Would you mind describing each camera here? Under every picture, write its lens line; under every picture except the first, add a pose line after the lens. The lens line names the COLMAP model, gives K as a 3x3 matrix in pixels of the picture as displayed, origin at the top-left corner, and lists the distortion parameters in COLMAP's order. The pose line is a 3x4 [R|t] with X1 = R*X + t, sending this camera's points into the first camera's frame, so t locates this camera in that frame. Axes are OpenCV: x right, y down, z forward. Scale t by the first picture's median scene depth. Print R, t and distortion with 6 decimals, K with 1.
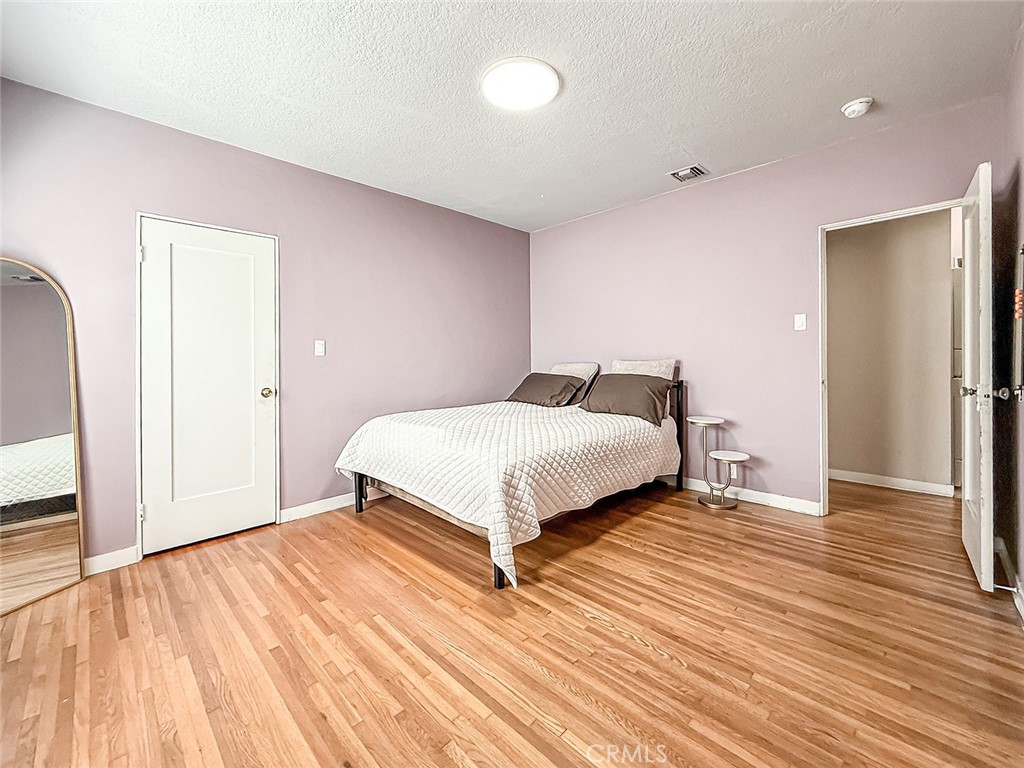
lens RADIAL K [[417.0, 0, 512.3], [0, 417.0, 353.6], [0, 0, 1]] dist [-0.000146, 0.000051]
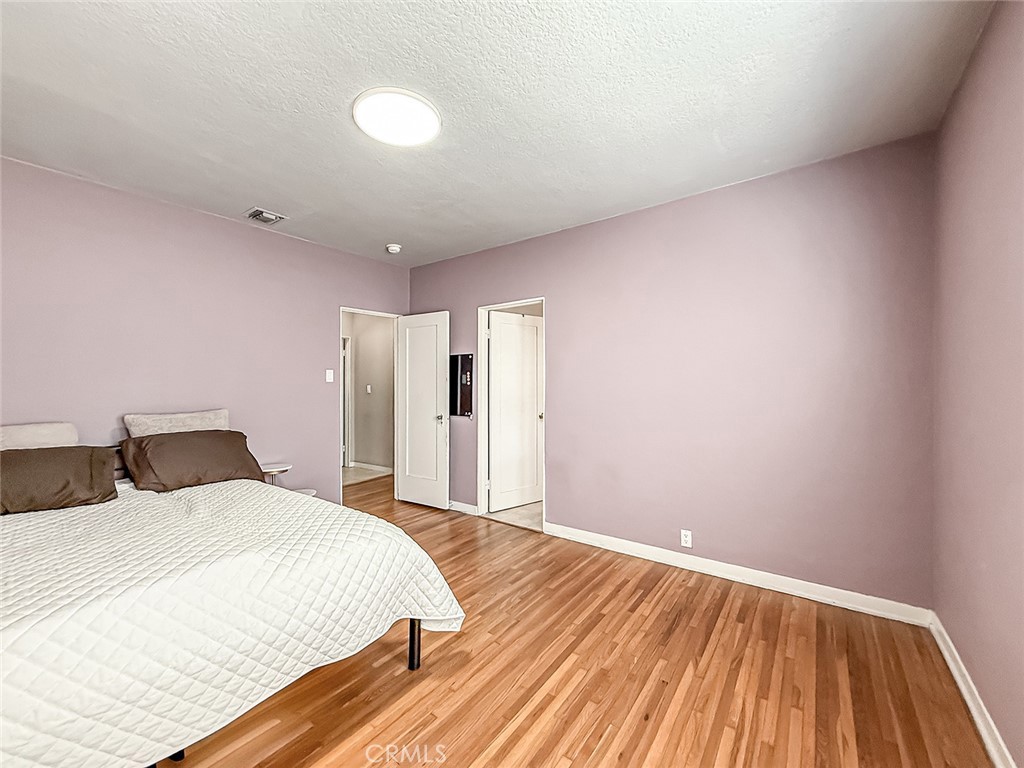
lens RADIAL K [[406.6, 0, 500.5], [0, 406.6, 387.5], [0, 0, 1]] dist [0.000053, -0.000099]
pose [[-0.112933, 0.006949, 0.993578, -1.076309], [0.003688, 0.999972, -0.006575, -0.049765], [-0.993596, 0.002921, -0.112955, 1.048178]]
